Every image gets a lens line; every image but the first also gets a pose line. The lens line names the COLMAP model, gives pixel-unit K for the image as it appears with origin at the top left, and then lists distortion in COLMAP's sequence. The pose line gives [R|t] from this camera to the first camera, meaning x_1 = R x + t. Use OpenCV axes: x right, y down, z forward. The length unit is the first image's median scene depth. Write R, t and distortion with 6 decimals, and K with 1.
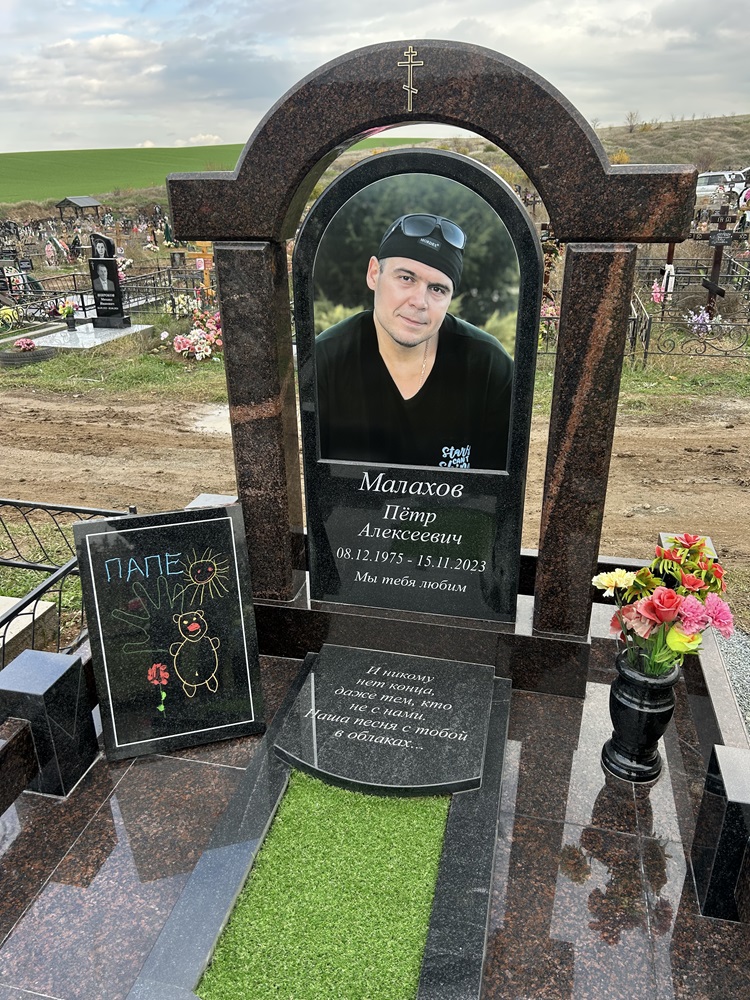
lens RADIAL K [[761.4, 0, 369.5], [0, 761.4, 502.0], [0, 0, 1]] dist [0.077502, -0.095617]
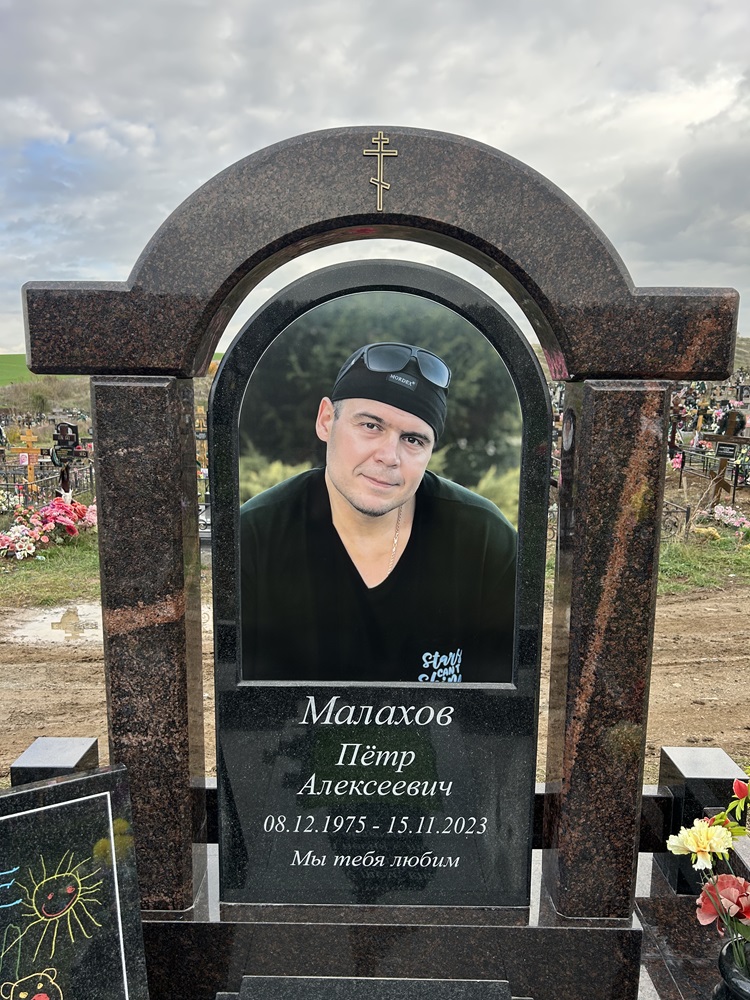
lens RADIAL K [[761.4, 0, 375.5], [0, 761.4, 504.3], [0, 0, 1]] dist [0.077502, -0.095617]
pose [[0.974809, -0.012826, 0.222673, -0.107916], [0.067164, 0.968886, -0.238218, -0.042239], [-0.212689, 0.247173, 0.945341, 0.314217]]
